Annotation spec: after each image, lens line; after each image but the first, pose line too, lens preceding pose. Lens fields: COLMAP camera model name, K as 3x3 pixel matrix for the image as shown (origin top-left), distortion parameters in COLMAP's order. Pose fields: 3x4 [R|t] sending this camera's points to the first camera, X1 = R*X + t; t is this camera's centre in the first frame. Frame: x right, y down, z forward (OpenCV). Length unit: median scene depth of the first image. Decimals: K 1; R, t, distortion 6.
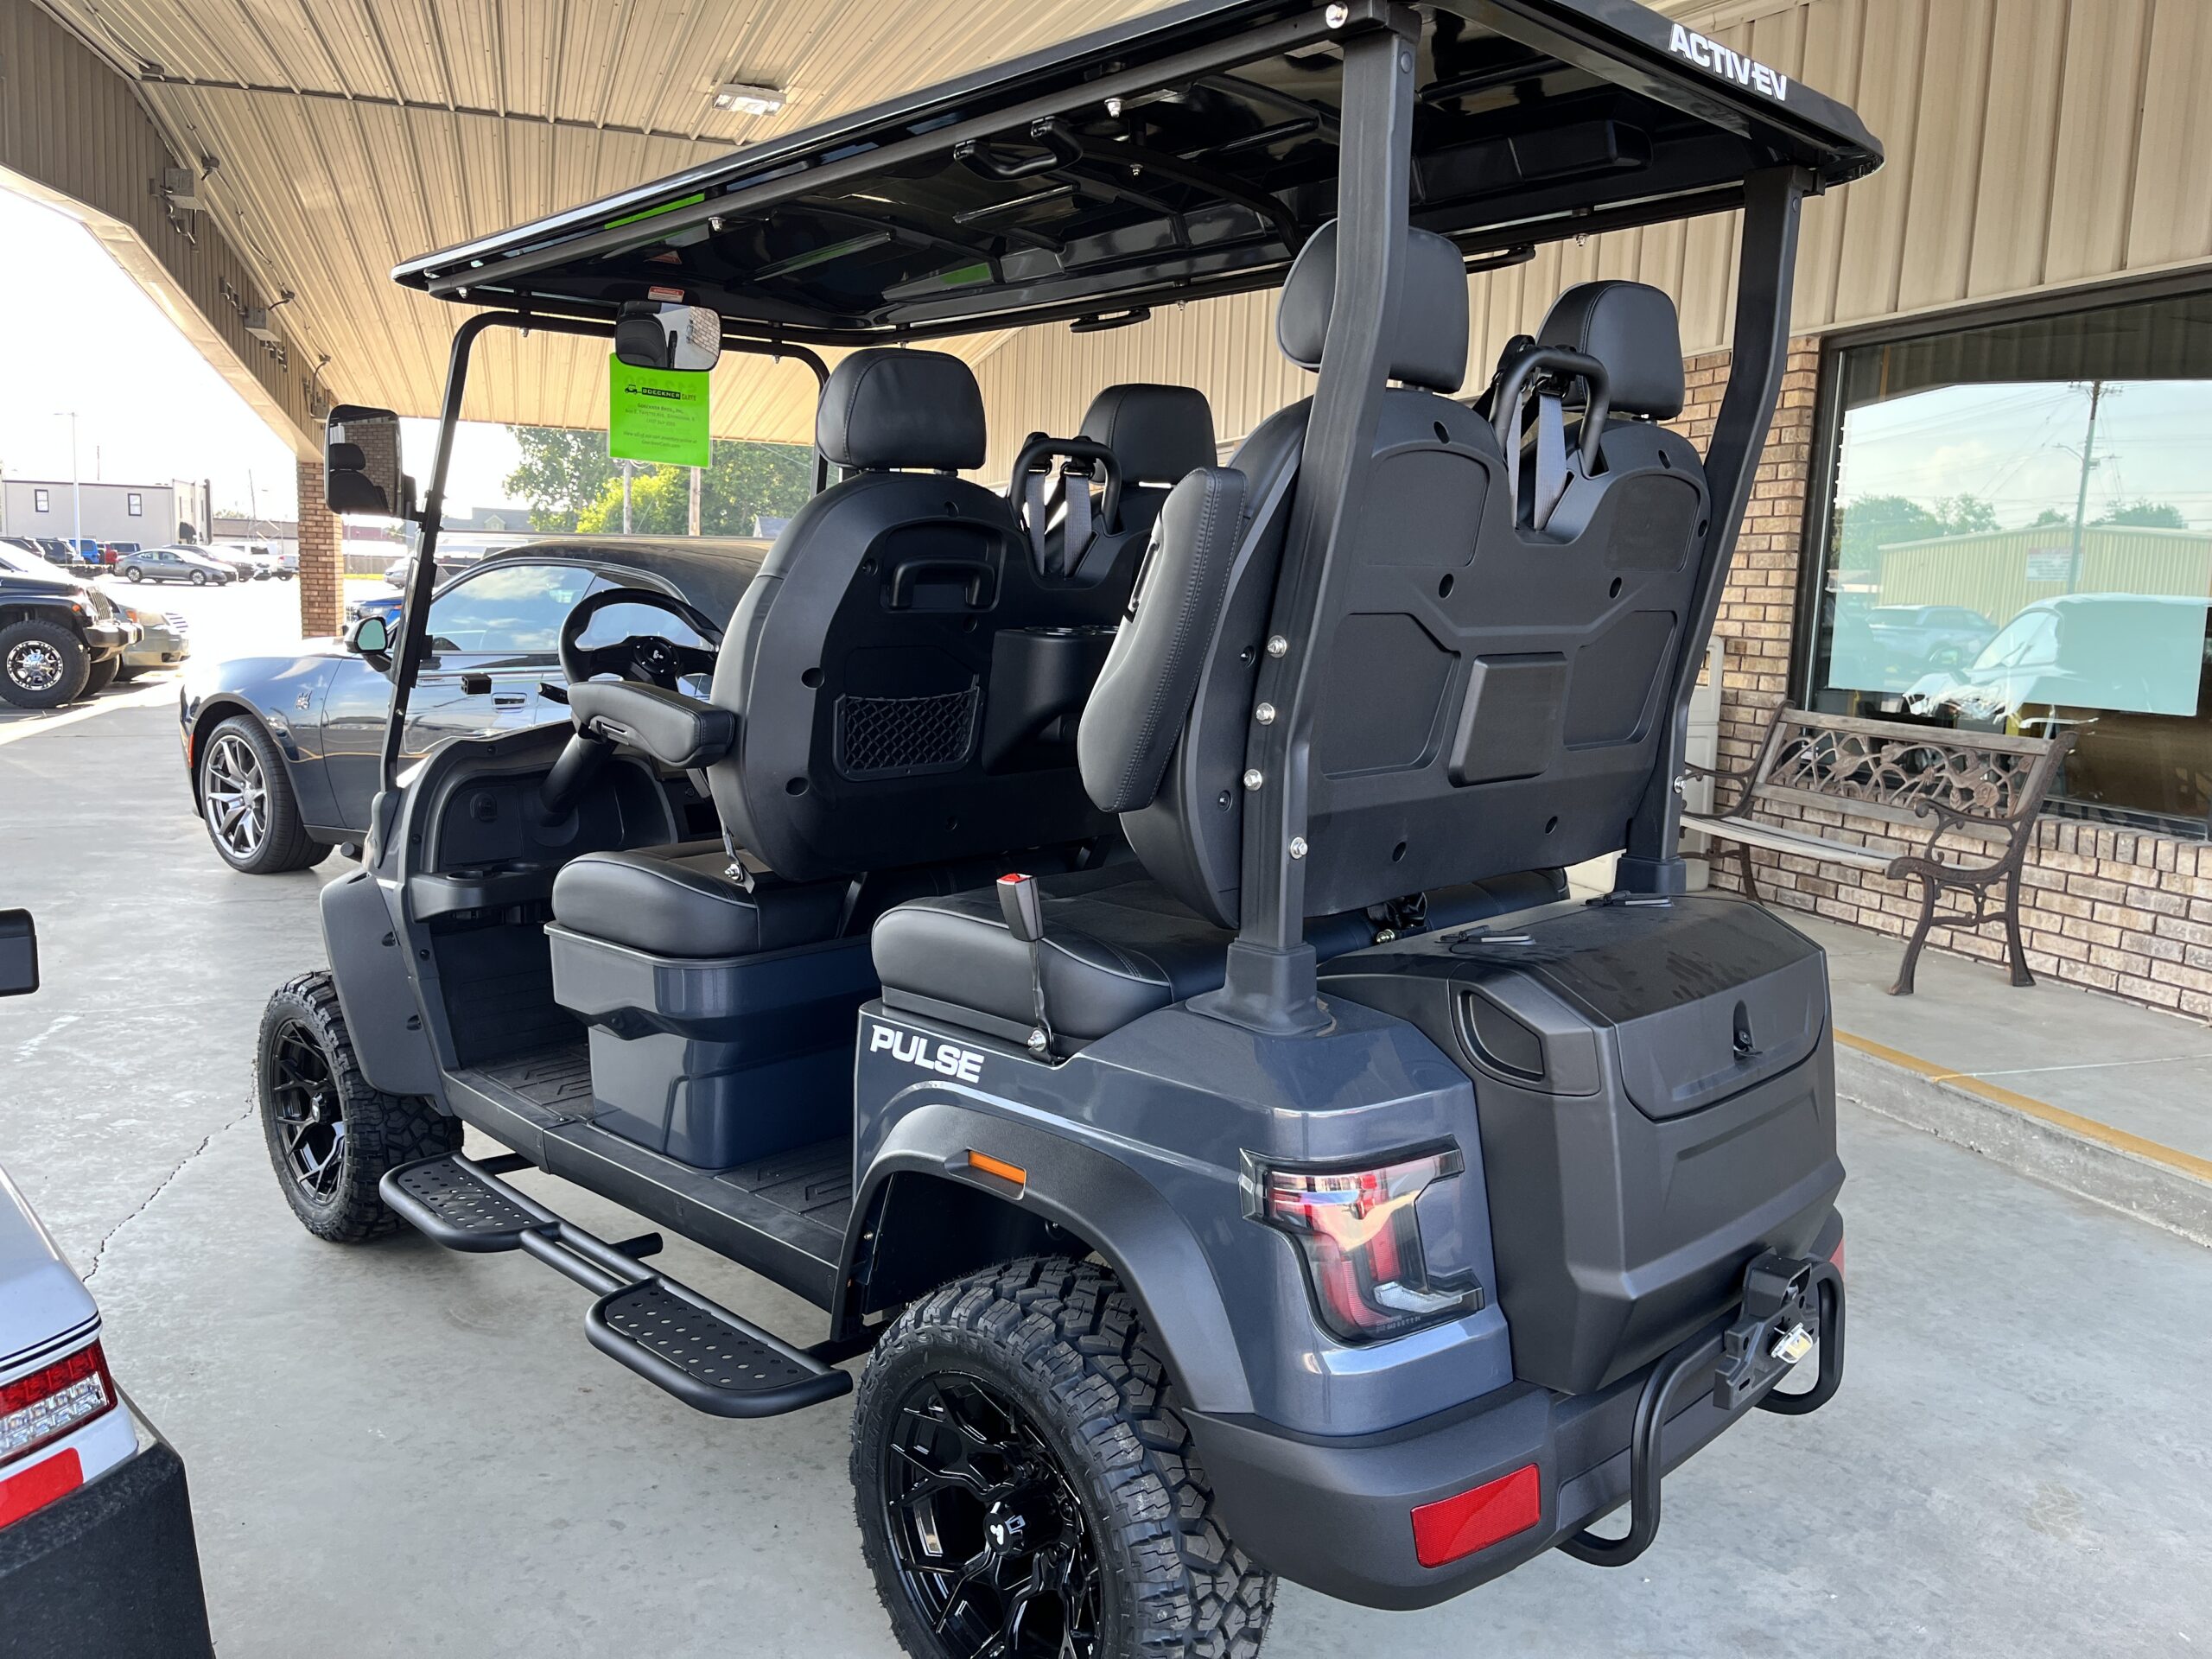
lens RADIAL K [[1725.6, 0, 1113.8], [0, 1725.6, 839.6], [0, 0, 1]] dist [0.011296, -0.040190]
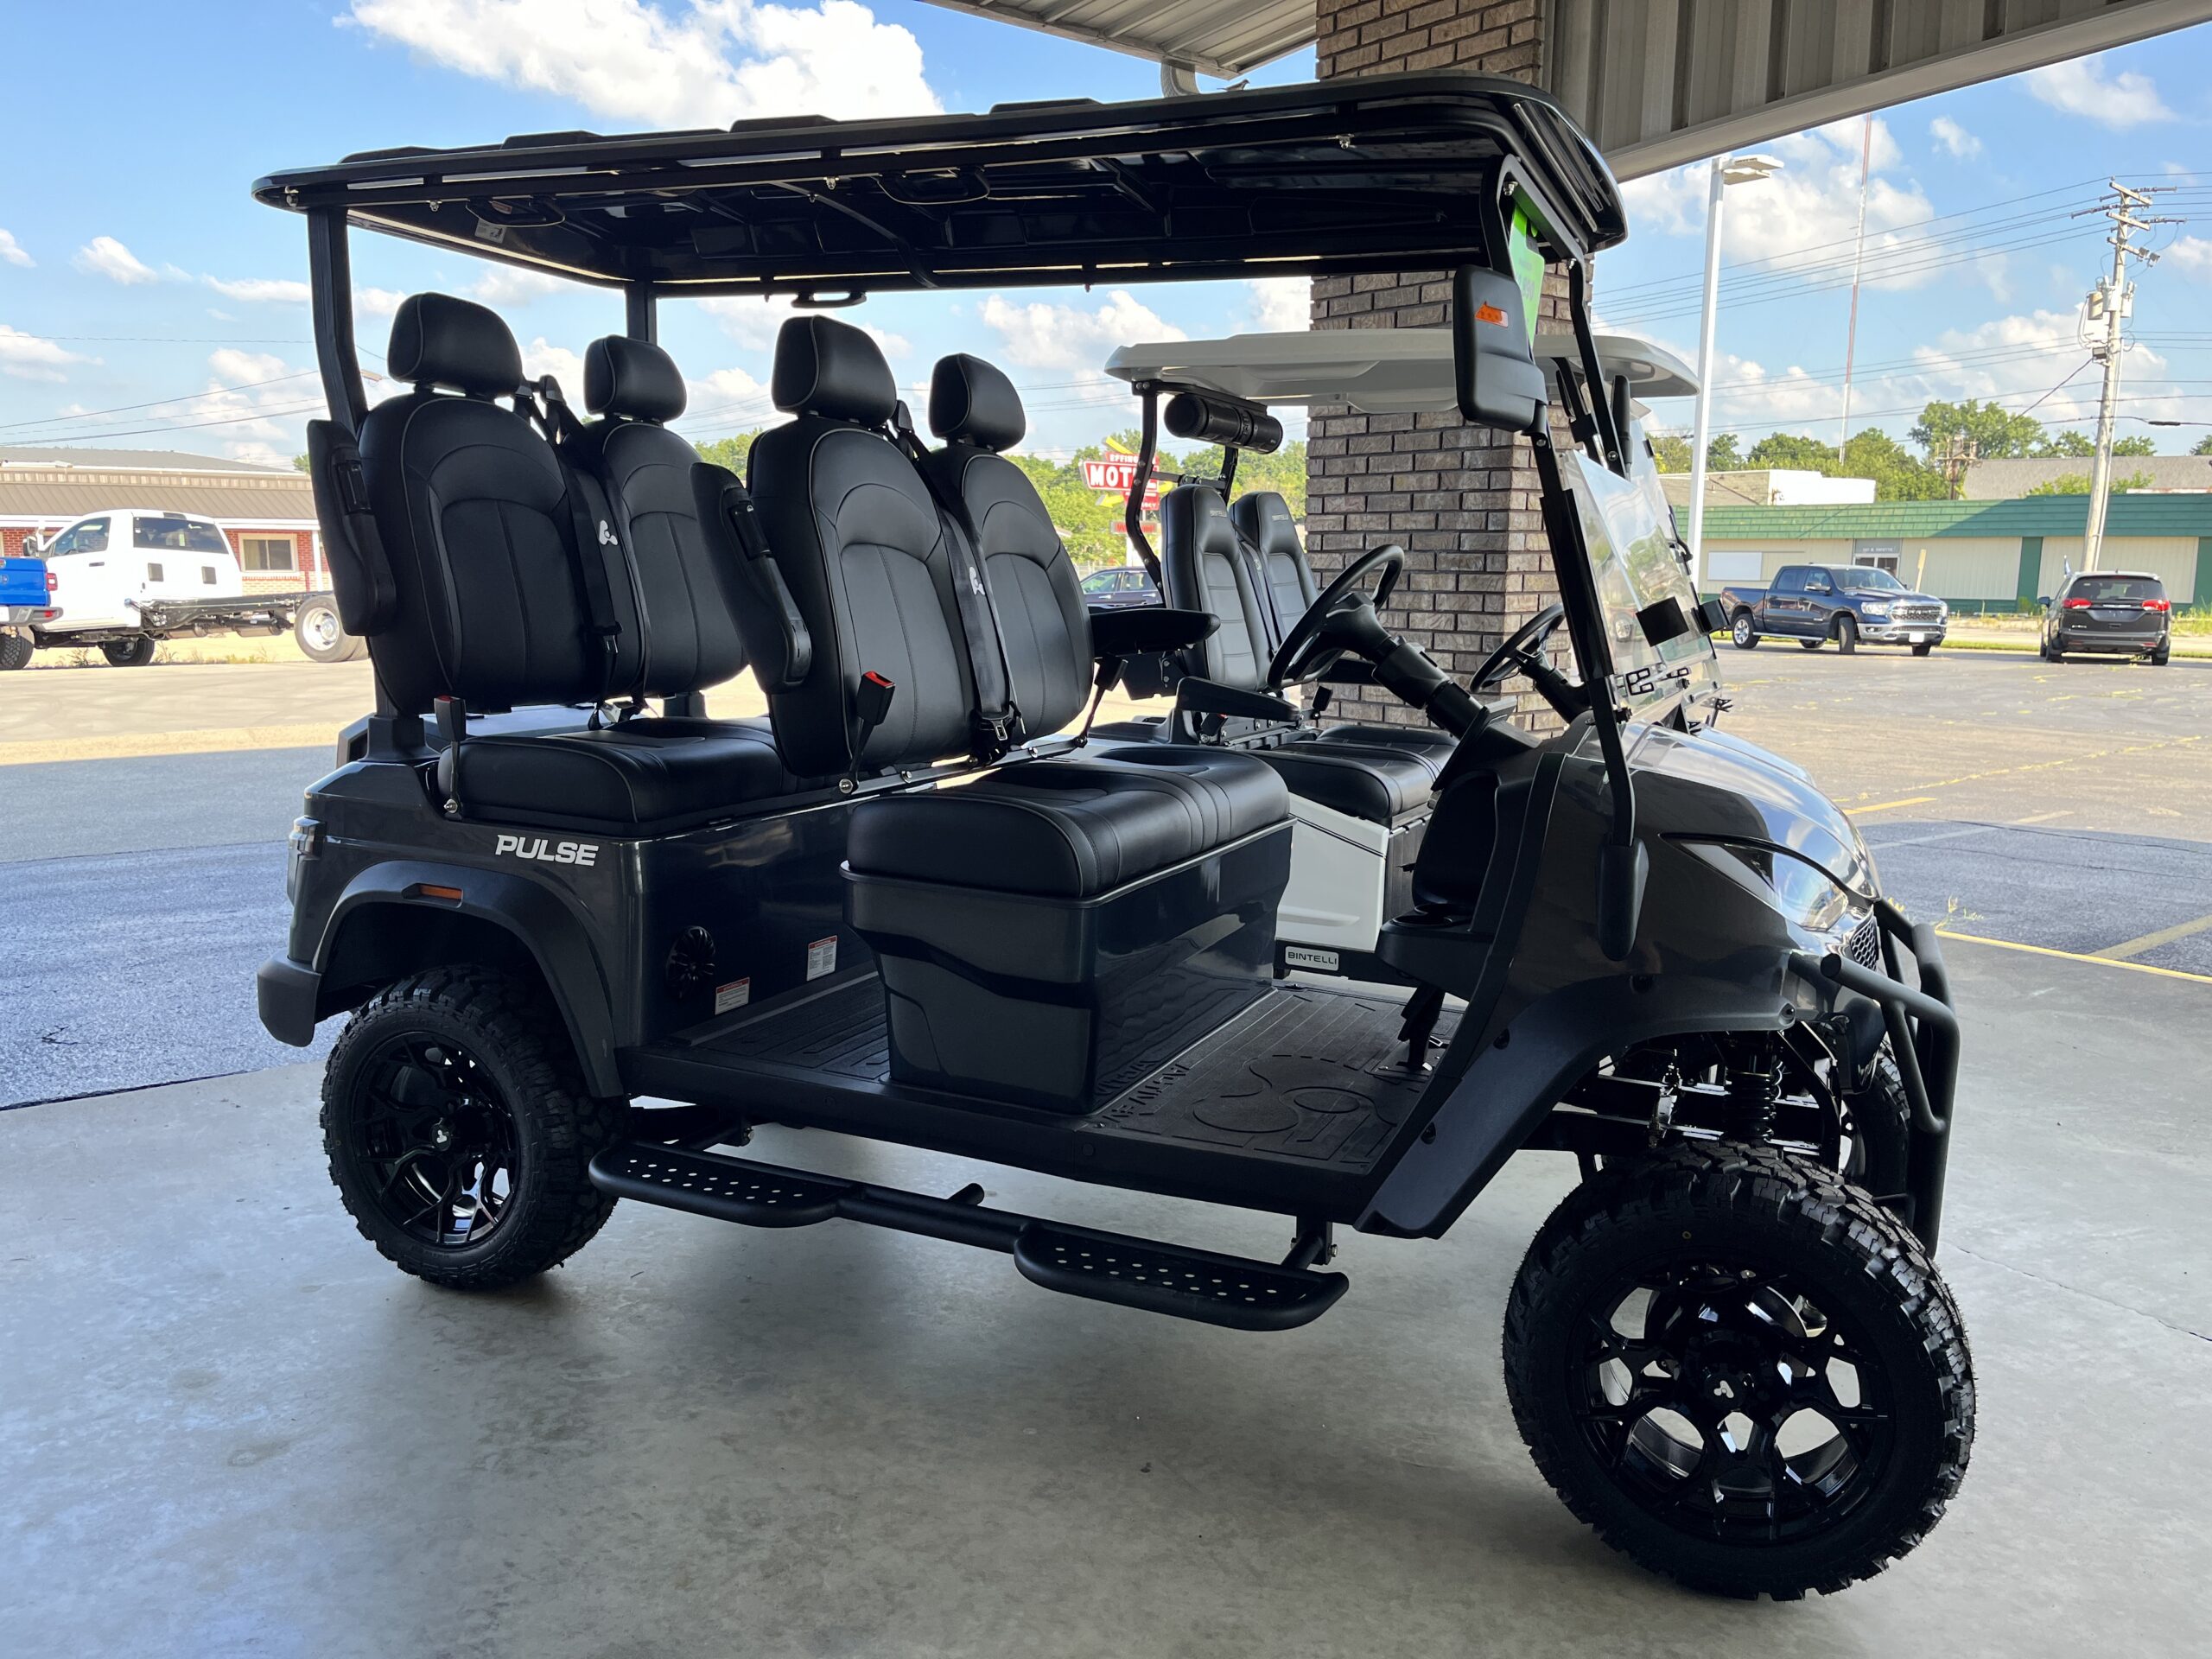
lens RADIAL K [[1725.6, 0, 1092.6], [0, 1725.6, 829.5], [0, 0, 1]] dist [0.011296, -0.040190]
pose [[0.934468, -0.032764, 0.354537, -0.187086], [0.034434, 0.999406, 0.001600, 0.119583], [-0.354379, 0.010713, 0.935041, -0.409238]]
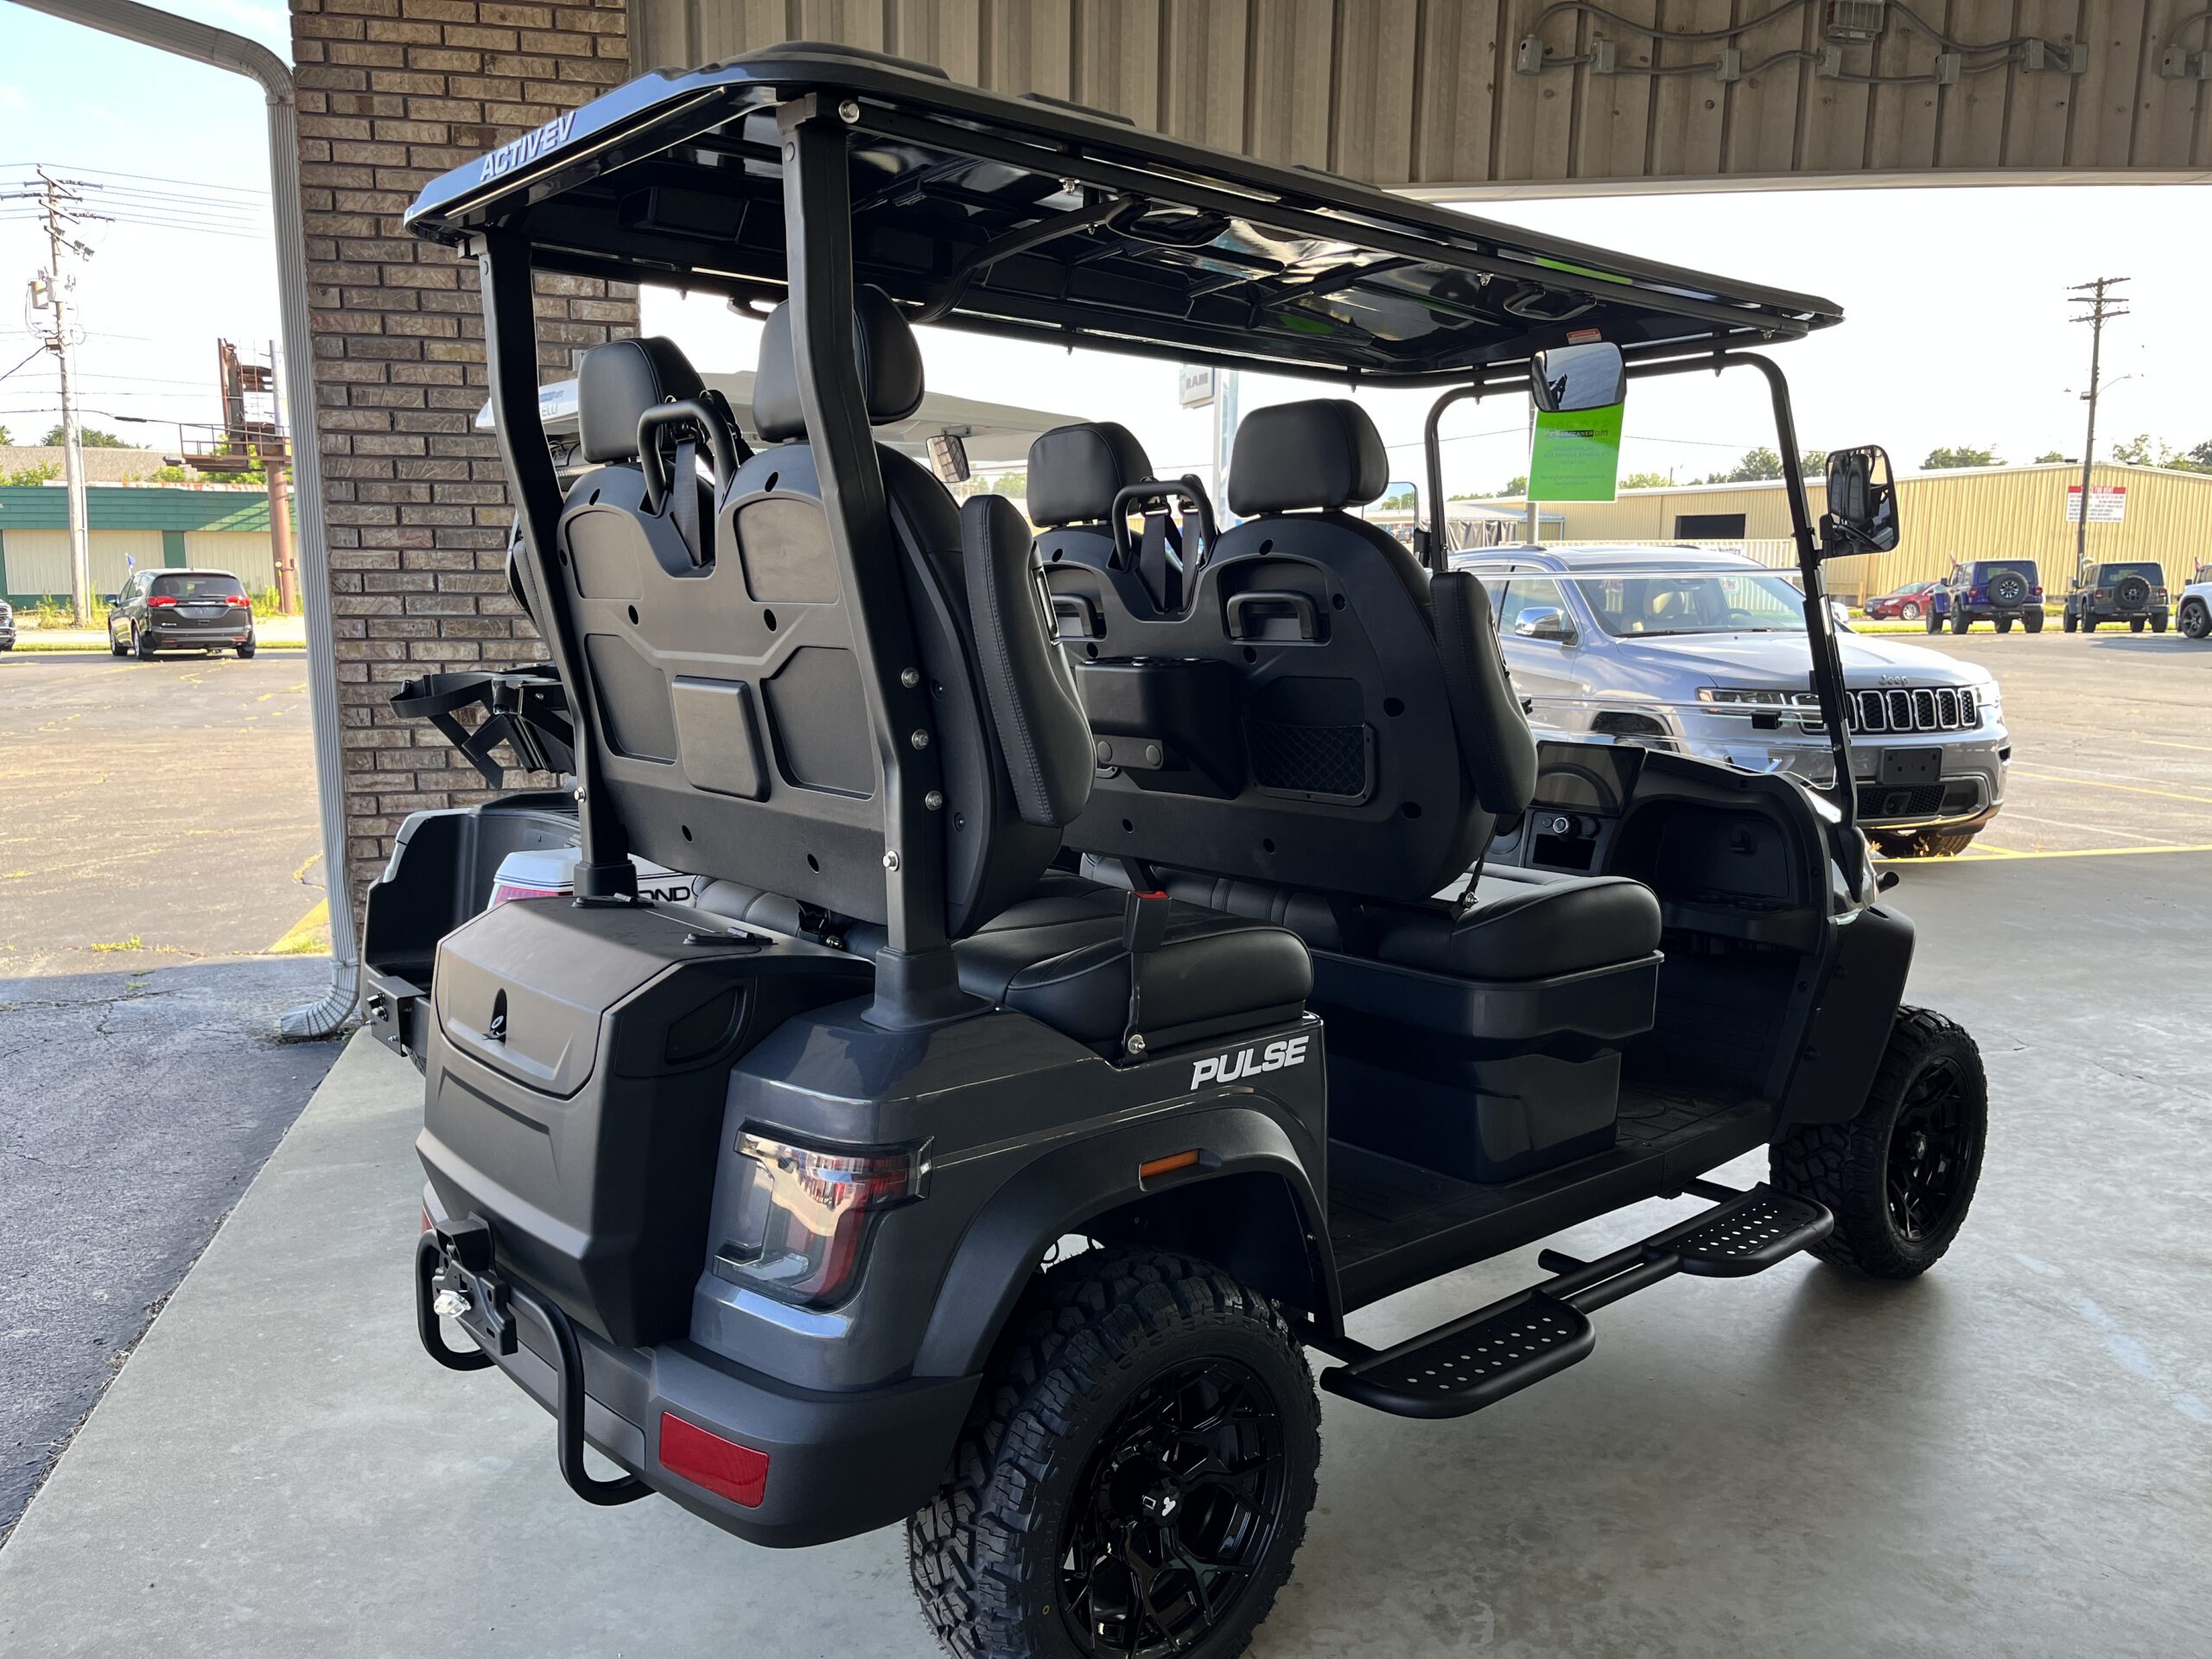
lens RADIAL K [[1725.6, 0, 1120.3], [0, 1725.6, 825.2], [0, 0, 1]] dist [0.011296, -0.040190]
pose [[0.088969, -0.133597, 0.987034, -1.111800], [0.149334, 0.981552, 0.119395, -0.149697], [-0.984776, 0.136775, 0.107278, 0.942627]]
